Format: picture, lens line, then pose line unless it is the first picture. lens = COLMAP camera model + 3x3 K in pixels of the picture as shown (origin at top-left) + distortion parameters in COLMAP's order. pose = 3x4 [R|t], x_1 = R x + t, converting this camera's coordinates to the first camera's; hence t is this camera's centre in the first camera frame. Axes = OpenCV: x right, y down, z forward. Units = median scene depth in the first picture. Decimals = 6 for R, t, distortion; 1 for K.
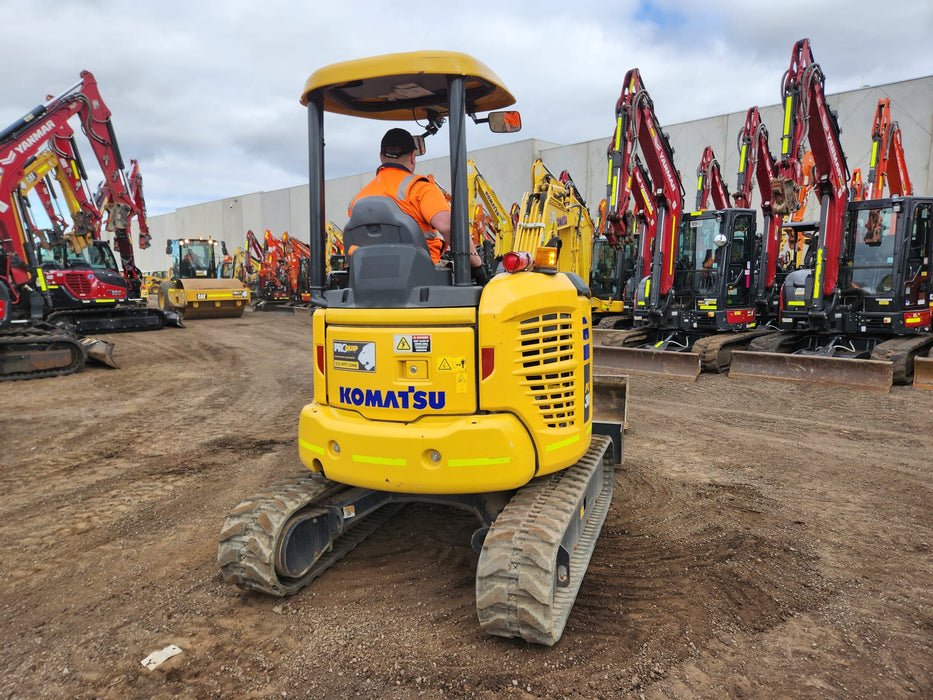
lens RADIAL K [[620.3, 0, 455.9], [0, 620.3, 346.7], [0, 0, 1]] dist [0.078544, -0.065166]
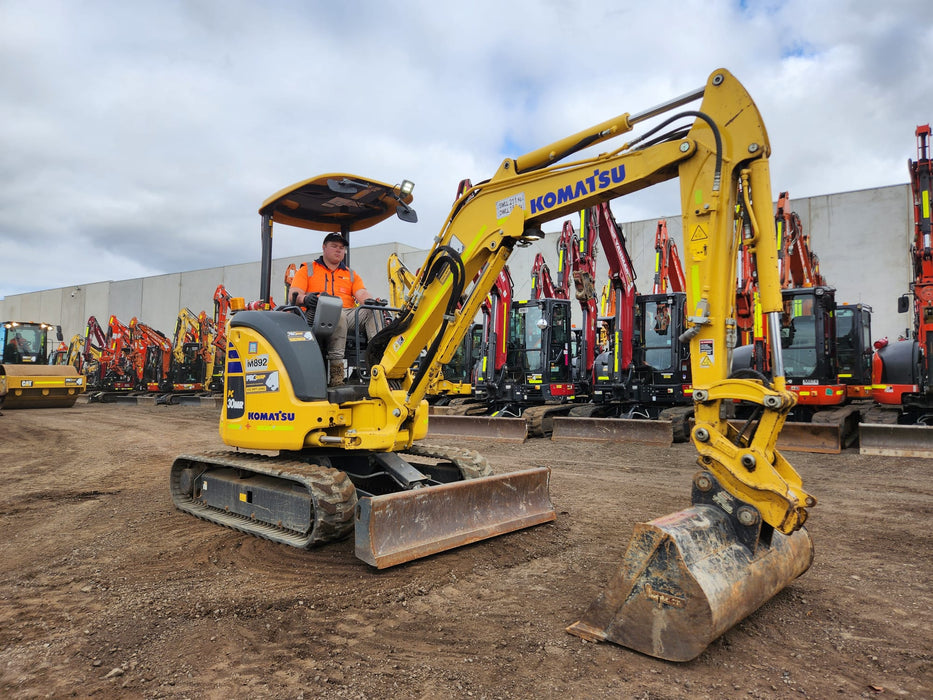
lens RADIAL K [[617.8, 0, 465.5], [0, 617.8, 341.3], [0, 0, 1]] dist [0.077369, -0.065723]
pose [[0.975208, 0.023490, 0.220041, 0.029934], [0.014533, 0.985405, -0.169604, 0.059128], [-0.220814, 0.168597, 0.960633, -0.073998]]
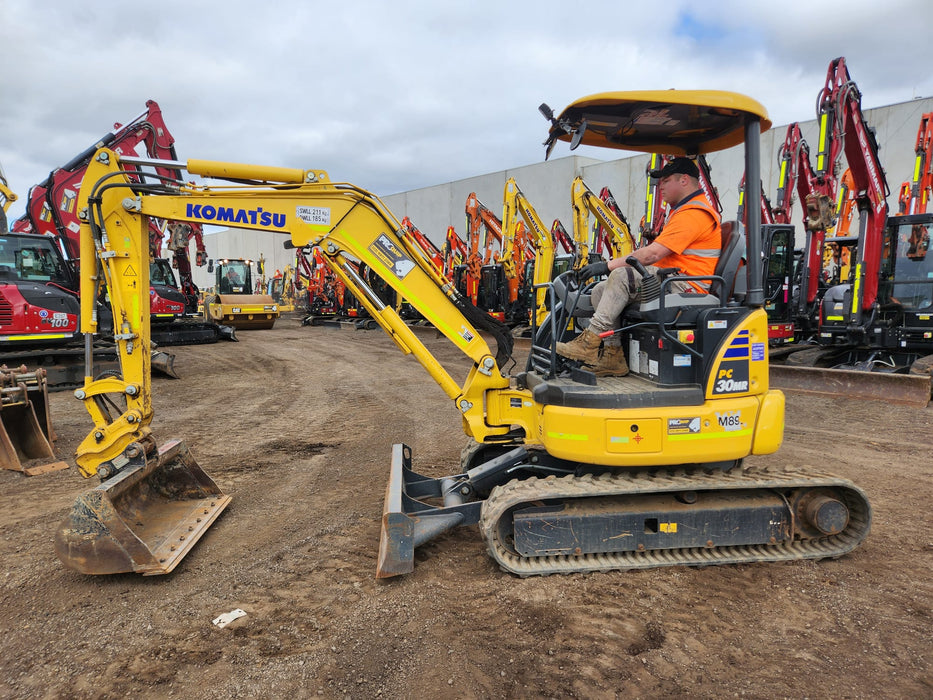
lens RADIAL K [[617.9, 0, 462.2], [0, 617.9, 356.4], [0, 0, 1]] dist [0.082932, -0.066732]
pose [[0.998233, 0.005331, -0.059188, 0.007659], [-0.005864, 0.999944, -0.008832, 0.004458], [0.059138, 0.009164, 0.998208, -0.036259]]
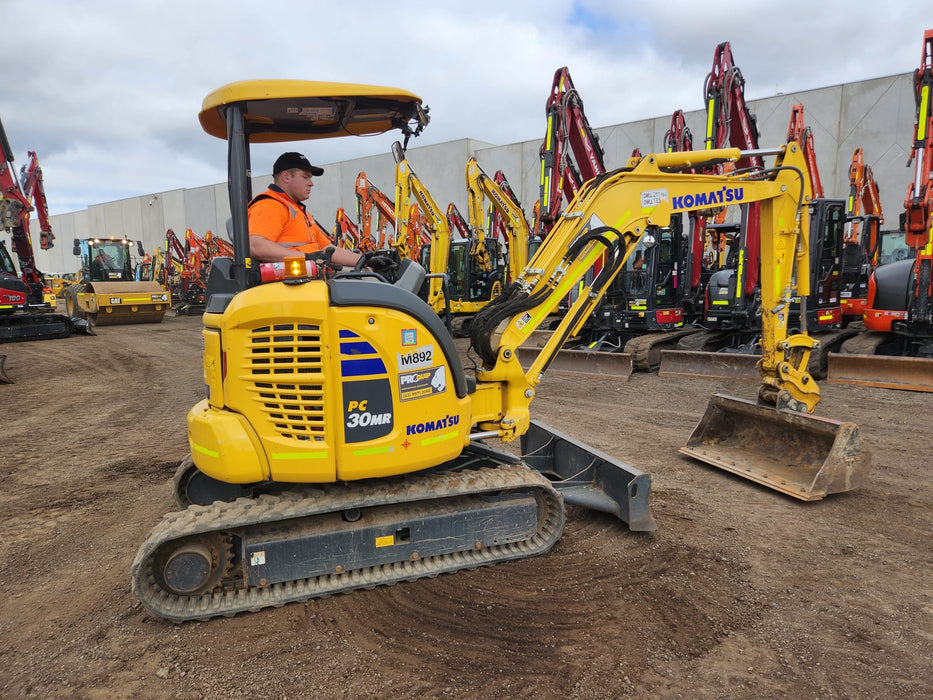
lens RADIAL K [[618.3, 0, 470.6], [0, 618.3, 357.3], [0, 0, 1]] dist [0.080156, -0.064610]
pose [[0.992955, -0.021989, 0.116436, 0.012994], [0.020083, 0.999645, 0.017522, -0.005871], [-0.116780, -0.015060, 0.993044, 0.030984]]
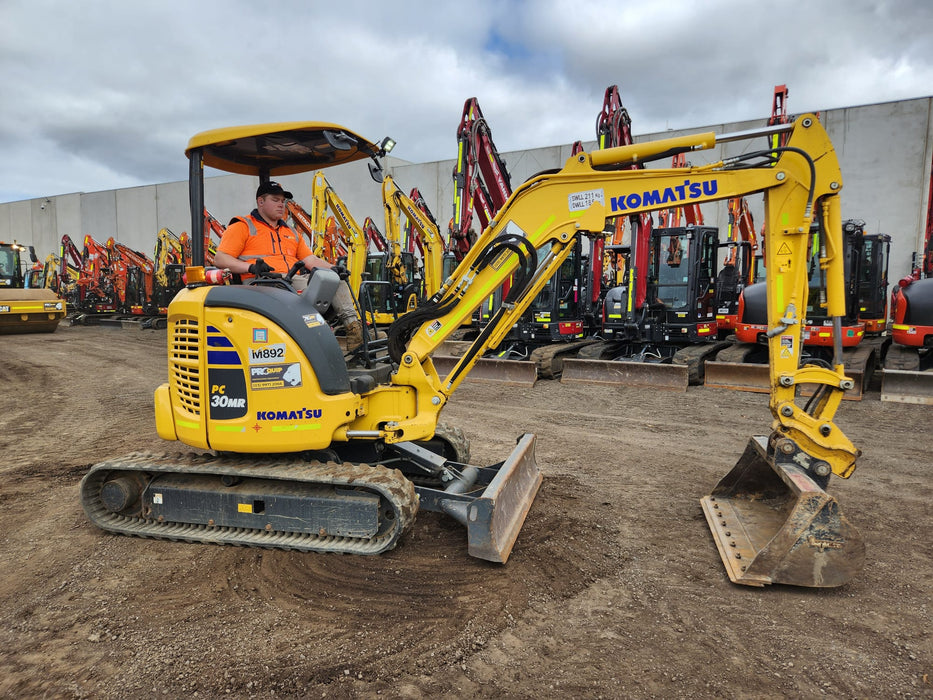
lens RADIAL K [[618.7, 0, 469.1], [0, 618.7, 343.6], [0, 0, 1]] dist [0.080952, -0.069240]
pose [[0.969228, -0.011397, 0.245901, 0.009416], [0.018063, 0.999528, -0.024868, 0.003936], [-0.245501, 0.028545, 0.968976, -0.019045]]
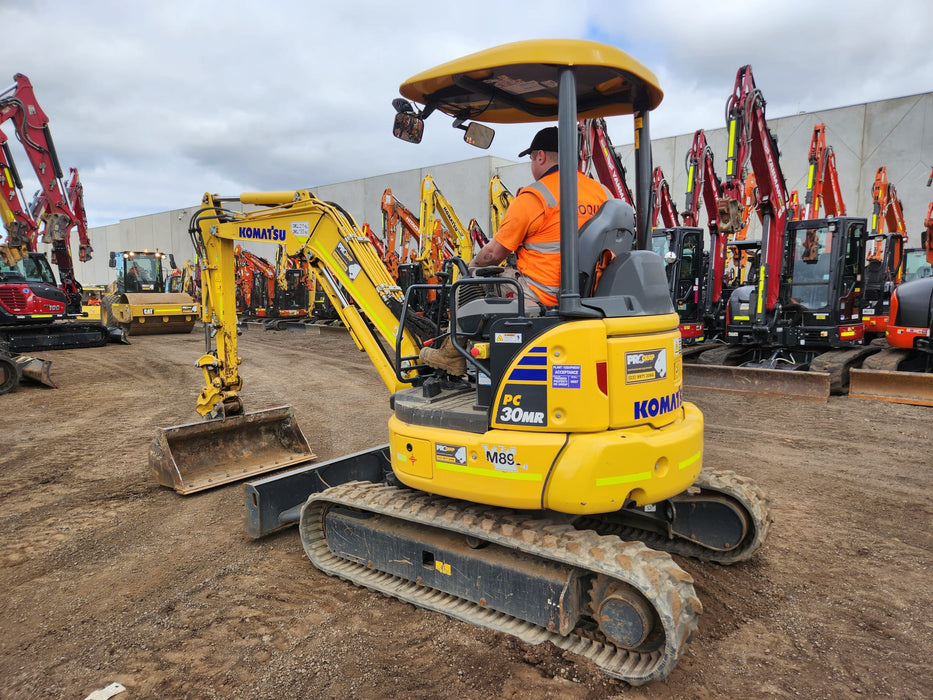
lens RADIAL K [[618.3, 0, 467.1], [0, 618.3, 356.8], [0, 0, 1]] dist [0.079231, -0.062183]
pose [[0.996466, -0.006902, 0.083711, -0.000615], [0.007512, 0.999947, -0.006977, -0.000732], [-0.083659, 0.007581, 0.996466, 0.004503]]
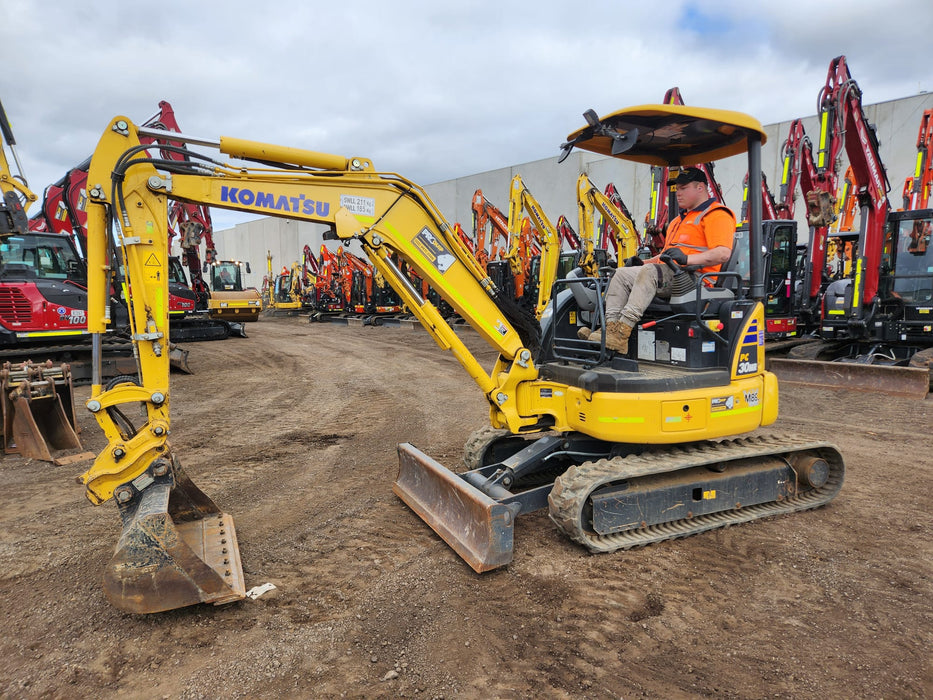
lens RADIAL K [[617.9, 0, 462.2], [0, 617.9, 356.4], [0, 0, 1]] dist [0.082932, -0.066732]
pose [[0.997708, 0.002567, -0.067622, 0.004857], [-0.002751, 0.999993, -0.002634, 0.007099], [0.067615, 0.002814, 0.997708, -0.059709]]
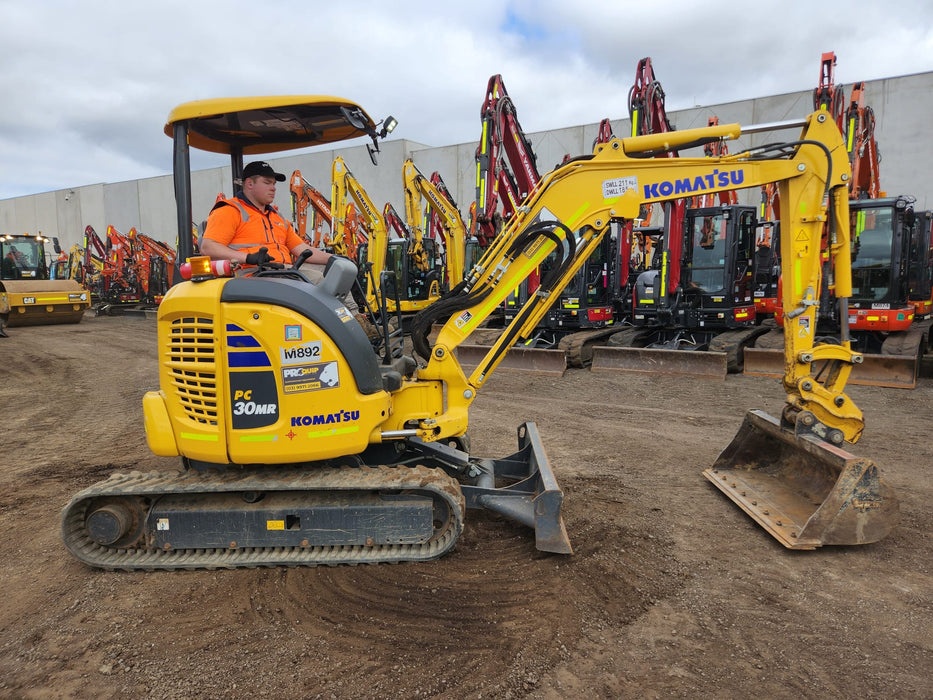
lens RADIAL K [[618.7, 0, 469.1], [0, 618.7, 343.6], [0, 0, 1]] dist [0.080952, -0.069240]
pose [[0.976403, -0.026932, 0.214272, 0.007701], [0.027974, 0.999607, -0.001828, -0.002638], [-0.214139, 0.007779, 0.976772, 0.016263]]
